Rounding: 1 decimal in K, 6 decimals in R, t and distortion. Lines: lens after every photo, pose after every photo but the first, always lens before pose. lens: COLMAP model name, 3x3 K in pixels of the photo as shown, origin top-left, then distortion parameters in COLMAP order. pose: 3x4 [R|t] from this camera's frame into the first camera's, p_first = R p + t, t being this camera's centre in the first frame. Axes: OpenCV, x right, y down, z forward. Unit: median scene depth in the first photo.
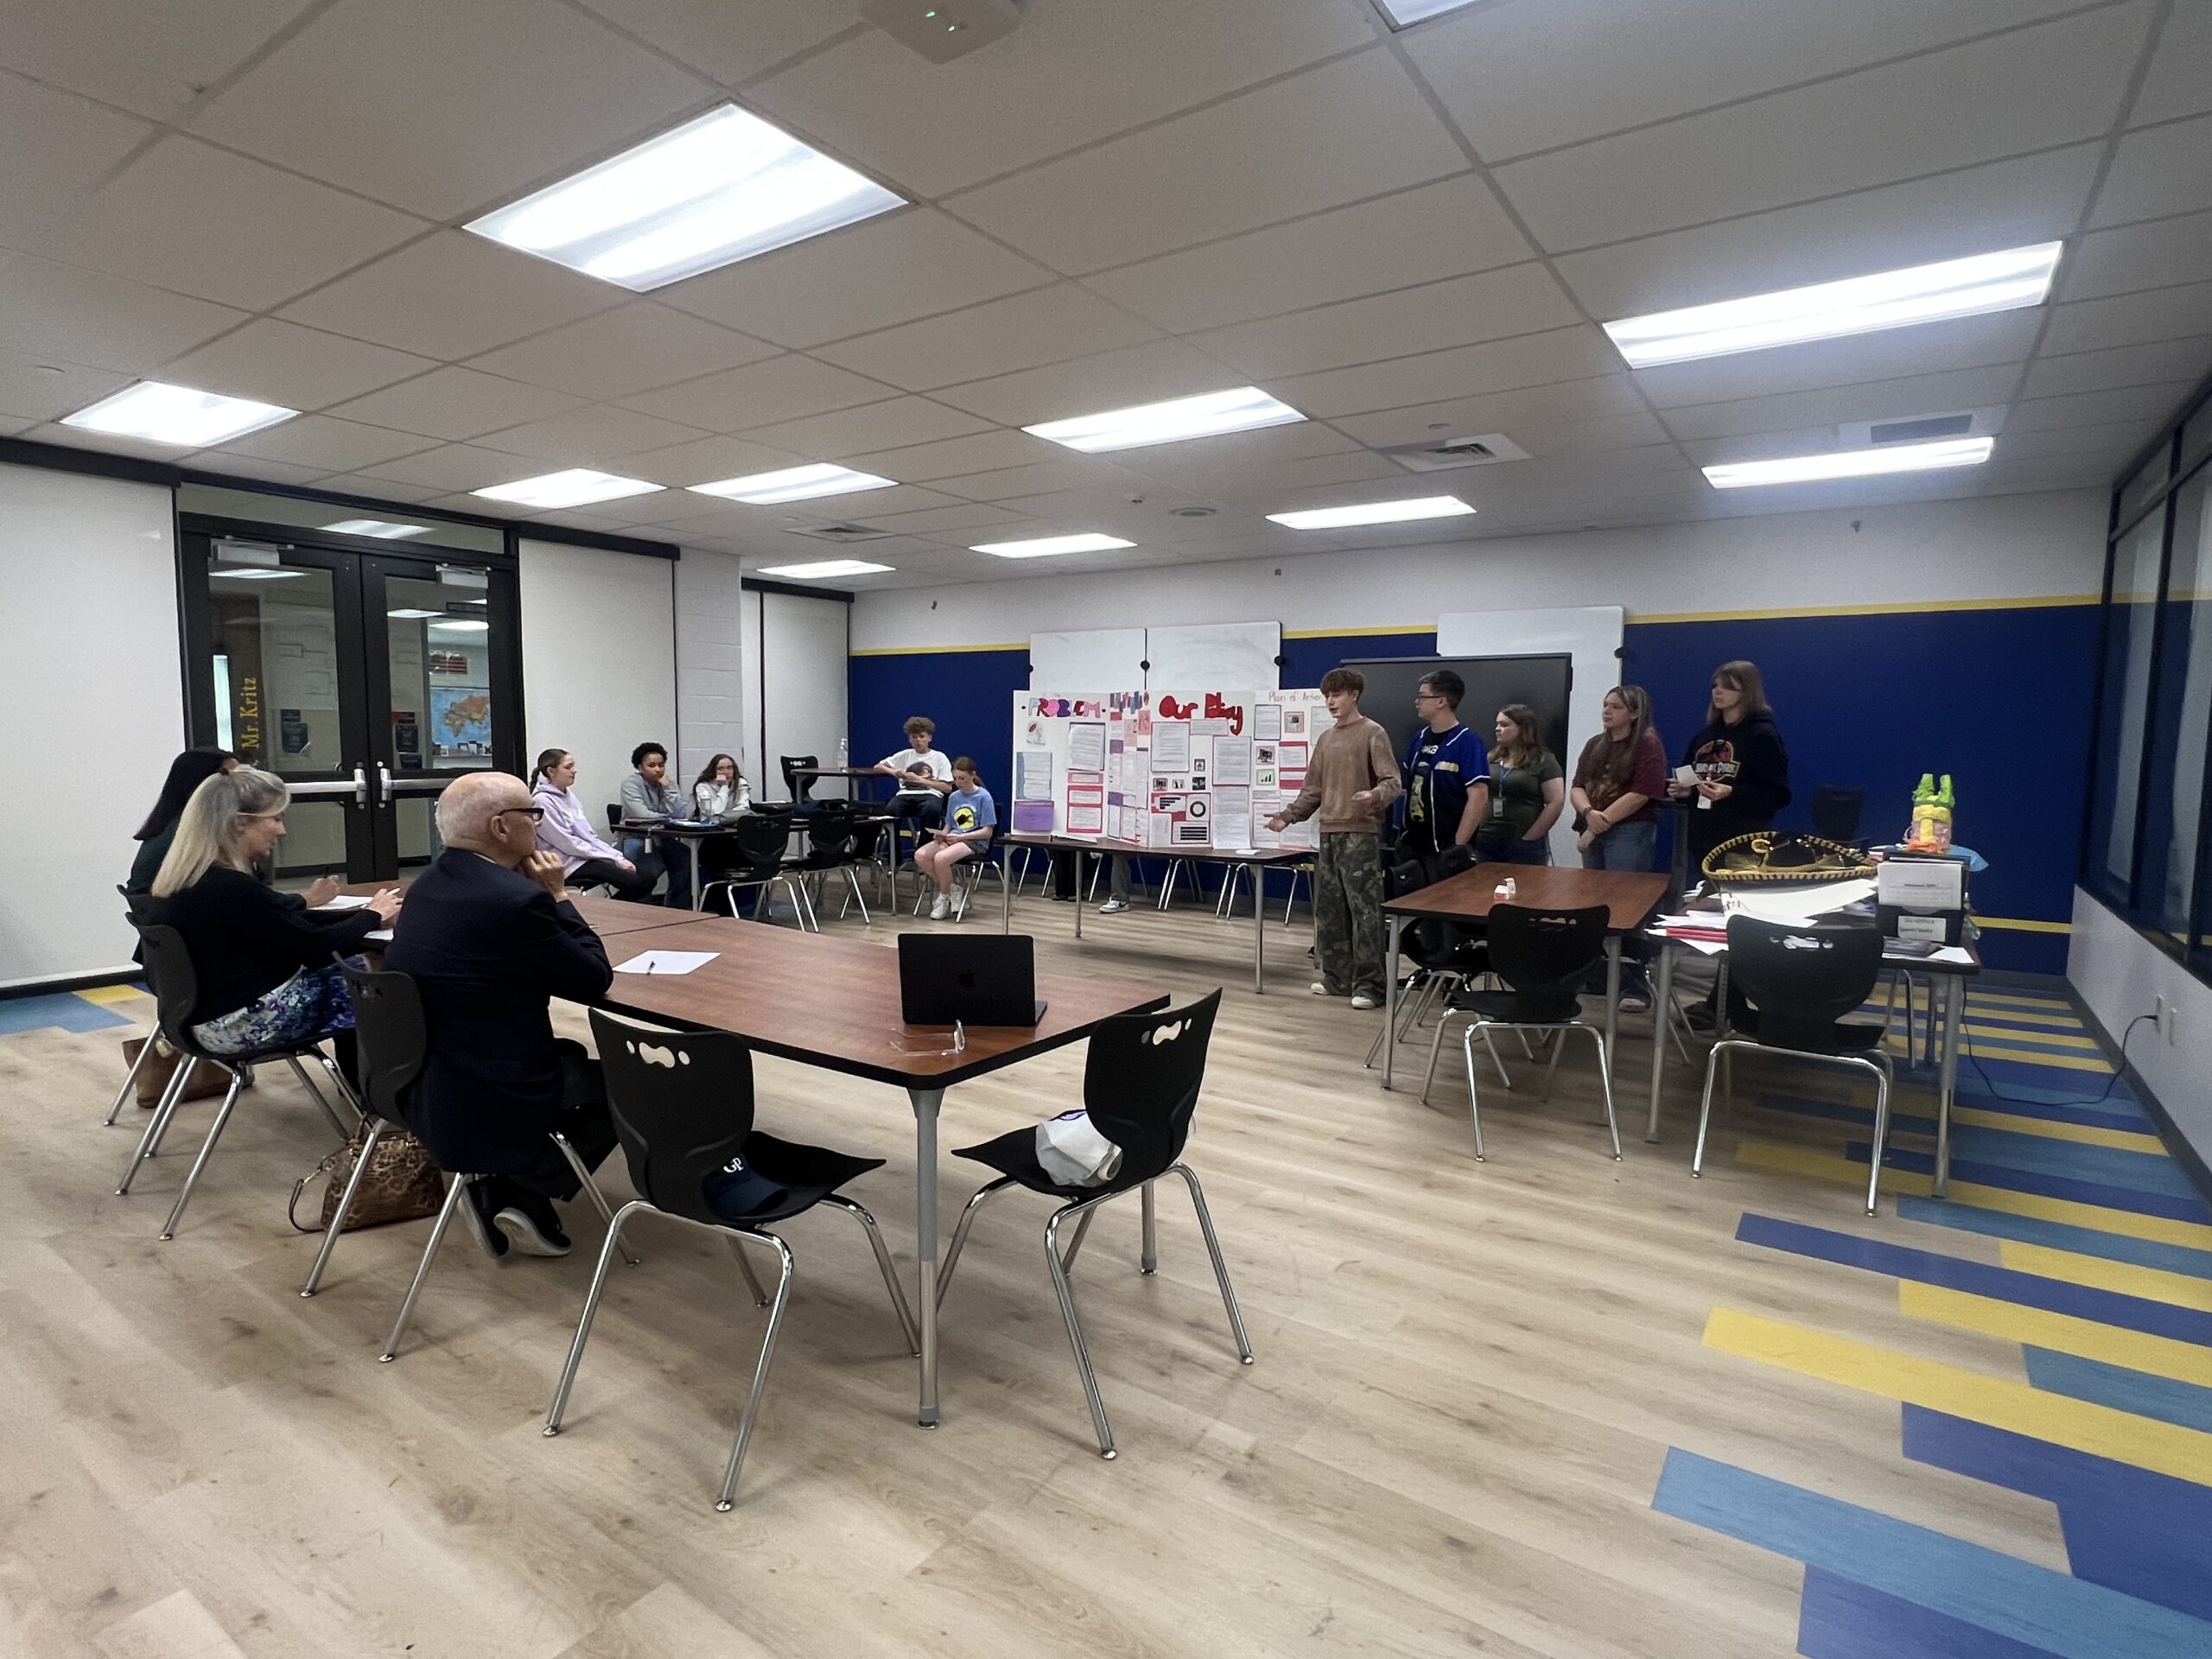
lens RADIAL K [[1138.8, 0, 1110.5], [0, 1138.8, 839.2], [0, 0, 1]] dist [-0.005909, 0.000913]
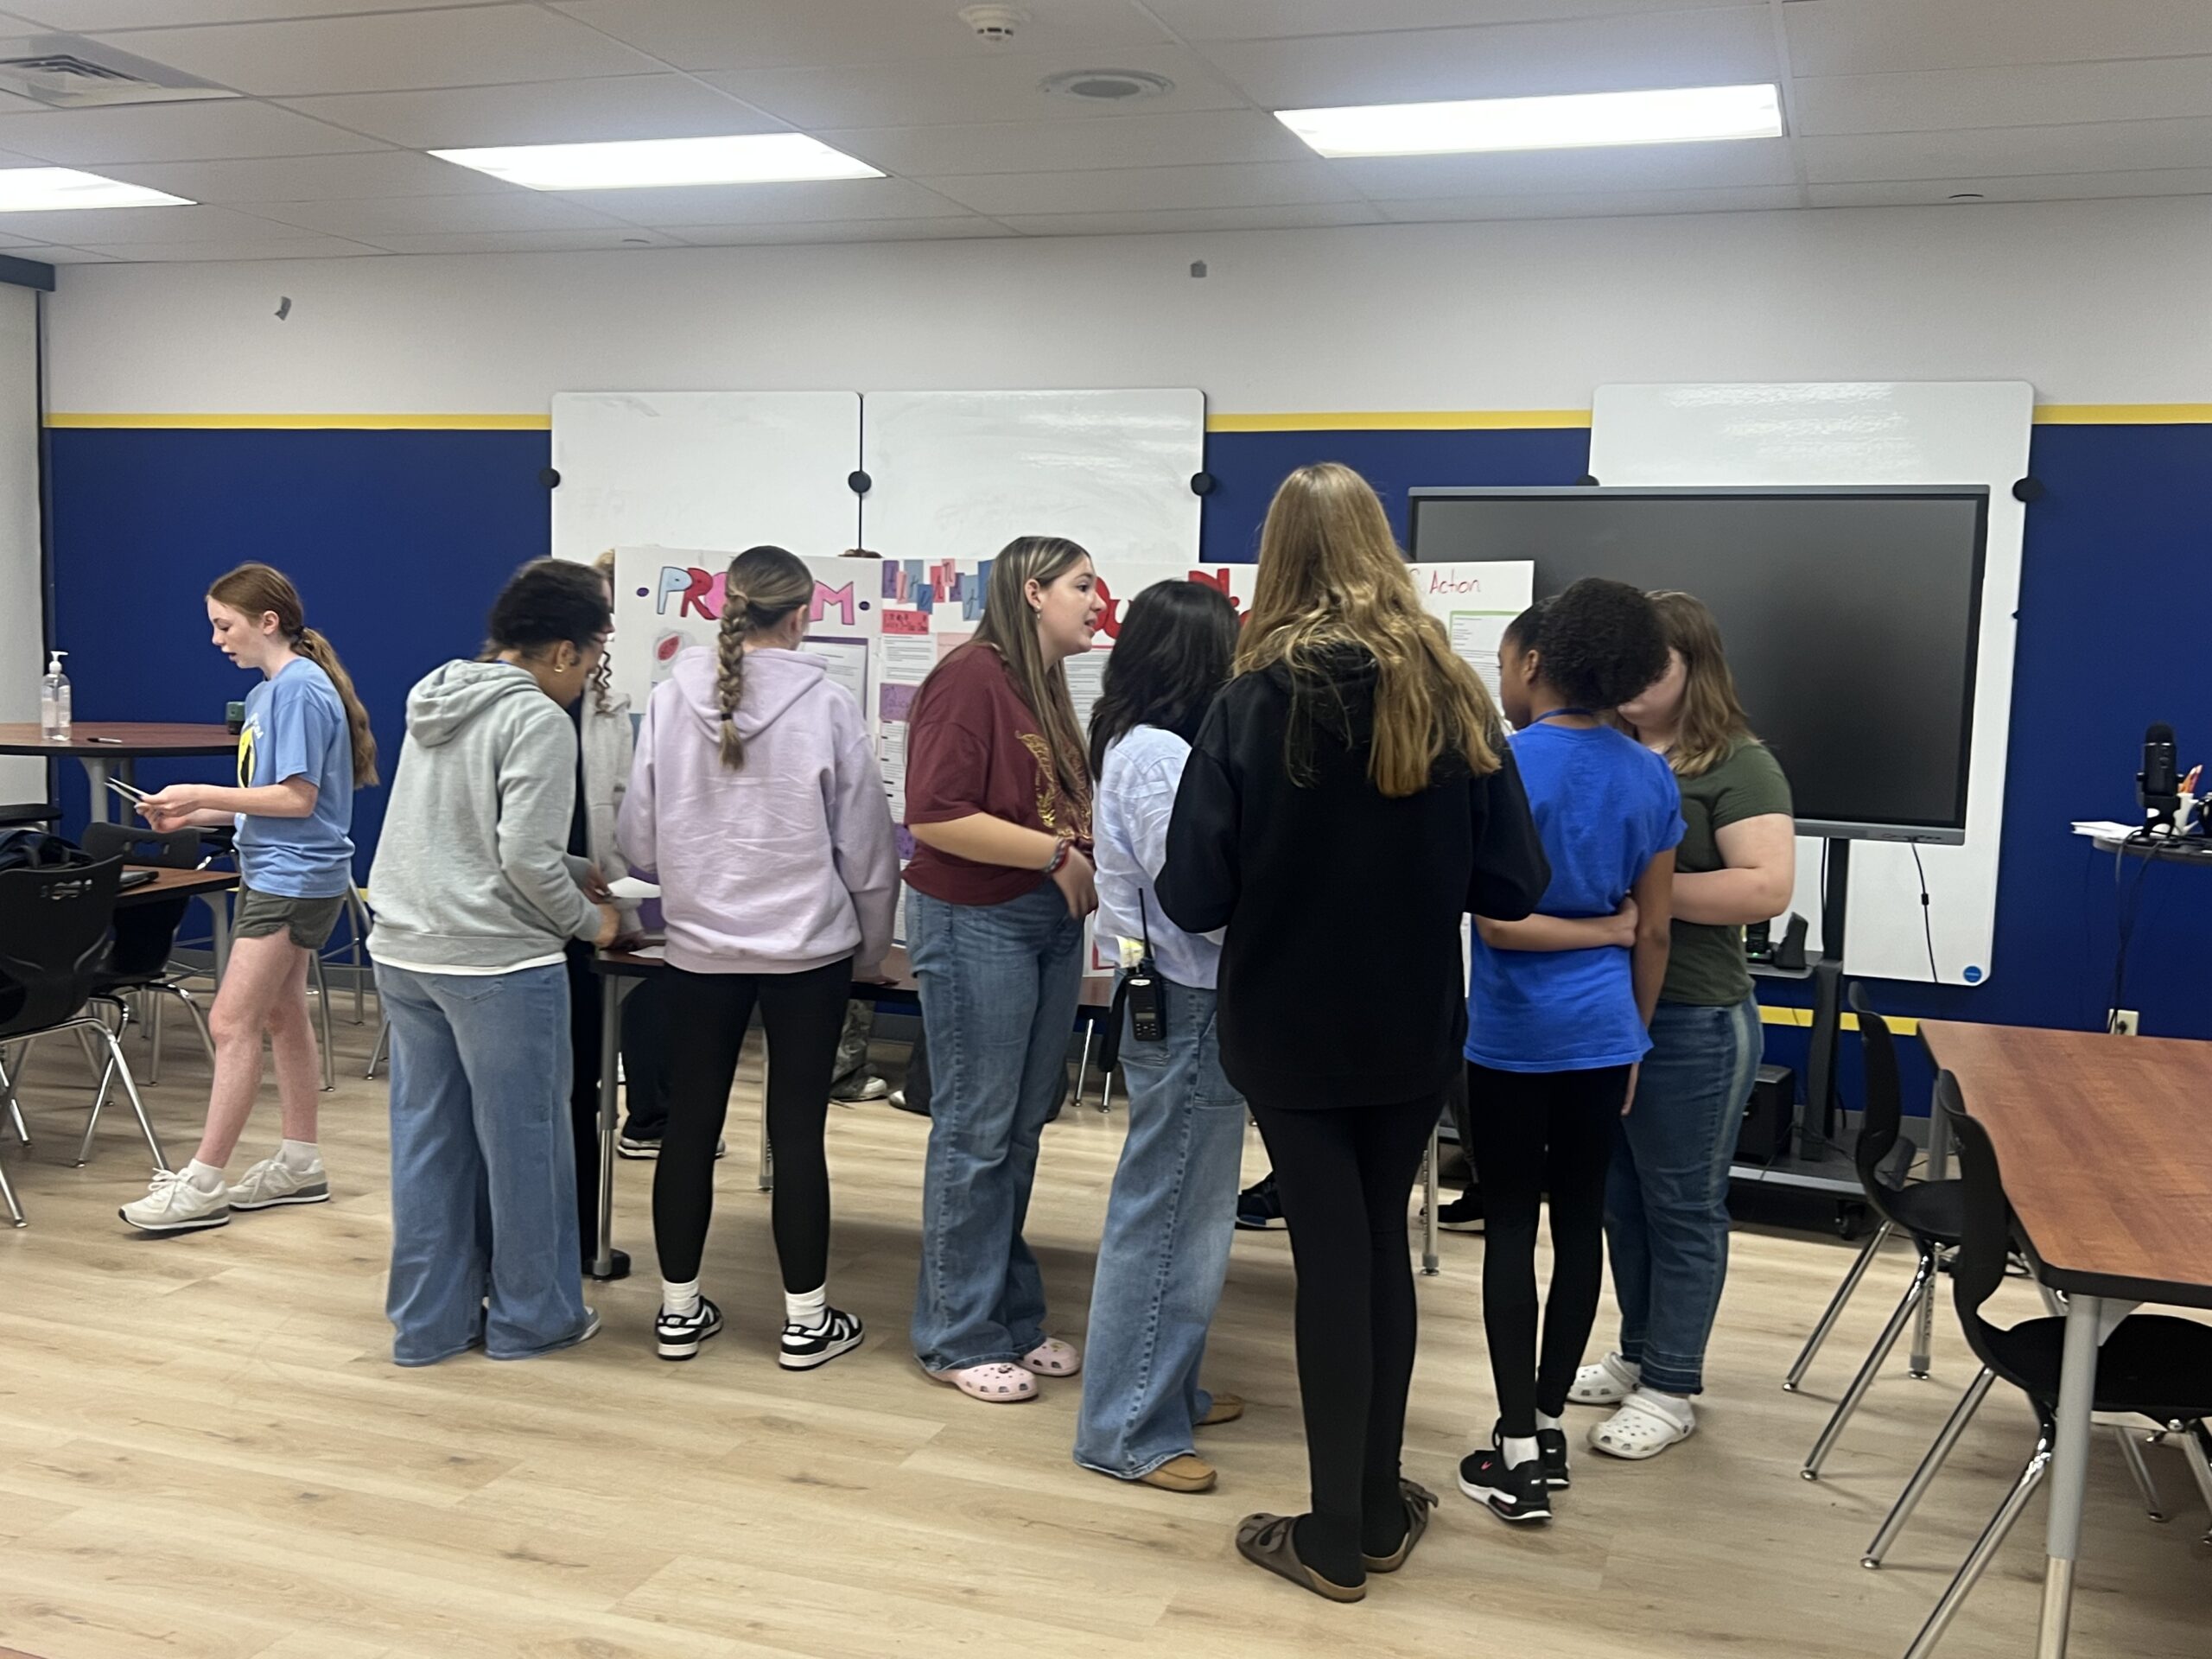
lens RADIAL K [[2180.1, 0, 1110.5], [0, 2180.1, 857.2], [0, 0, 1]] dist [0.046151, 0.000000]
pose [[0.967080, -0.011351, 0.254219, -0.120919], [0.006293, 0.999766, 0.020698, -0.048355], [-0.254395, -0.018417, 0.966925, 0.307247]]
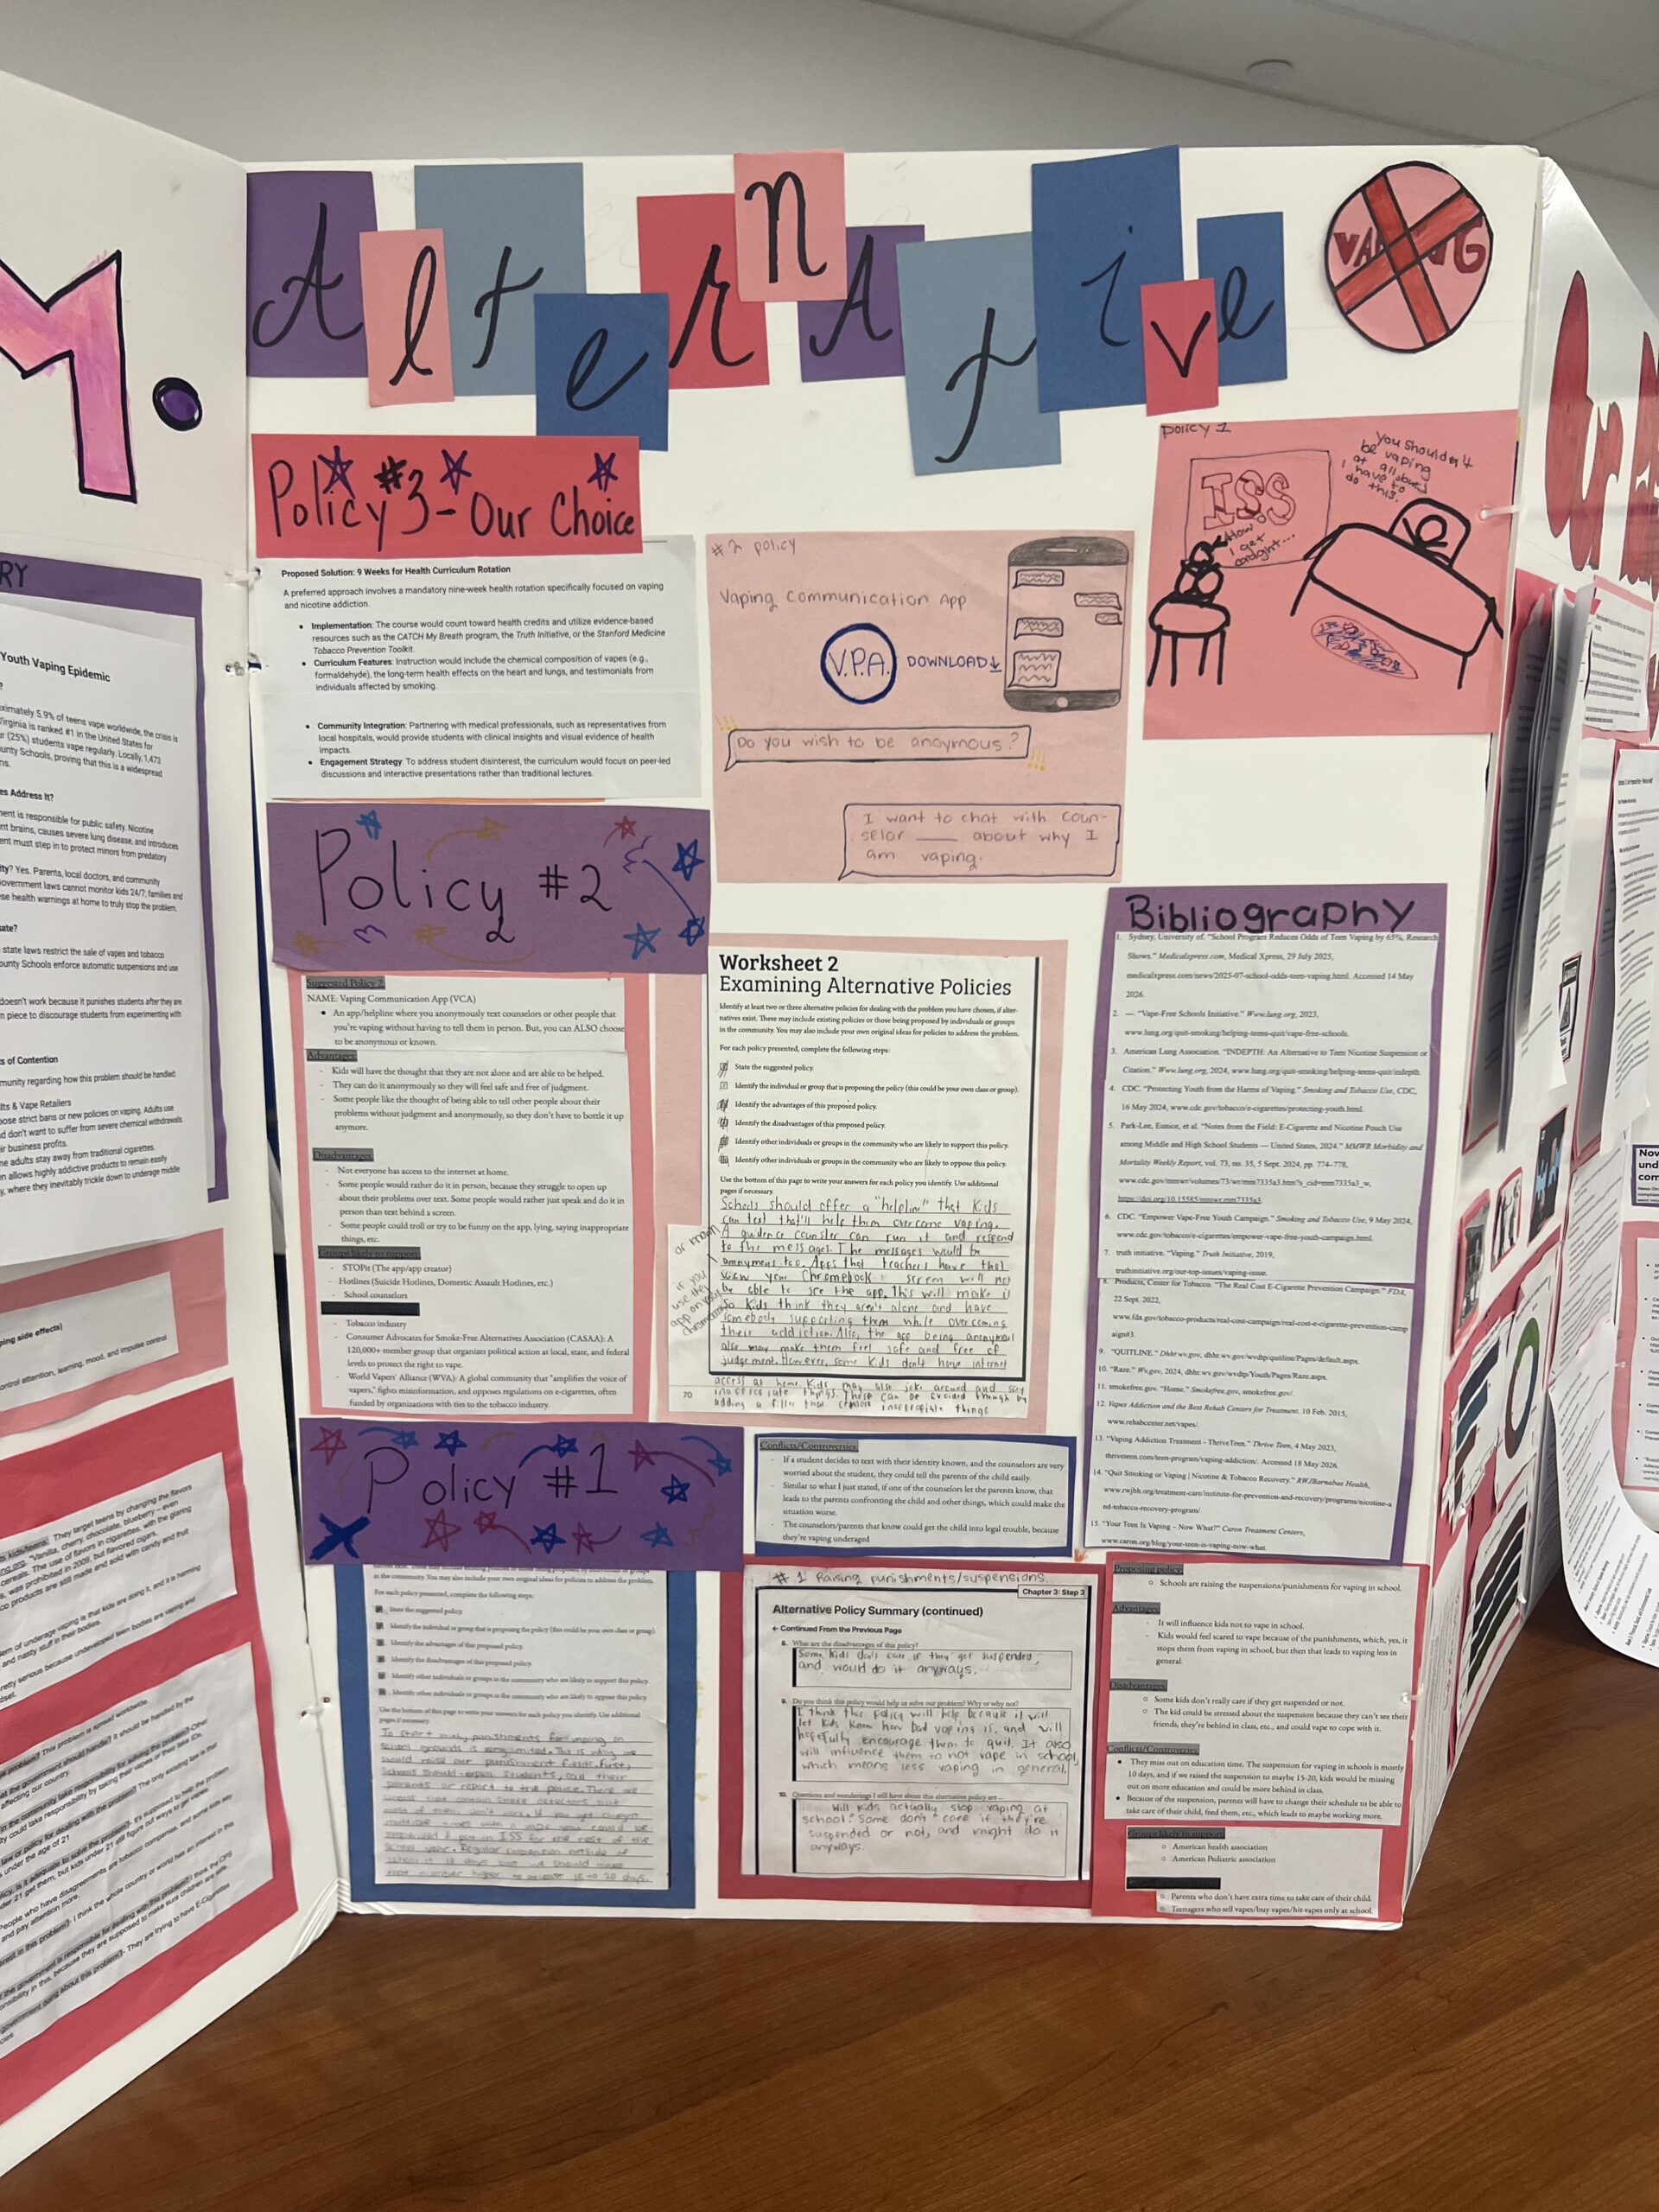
lens RADIAL K [[1685.0, 0, 850.1], [0, 1685.0, 1123.9], [0, 0, 1]] dist [0.046045, -0.066311]
pose [[0.431456, -0.193270, 0.881188, -0.100205], [0.094379, 0.981092, 0.168971, -0.088952], [-0.897184, 0.010262, 0.441539, 0.991388]]
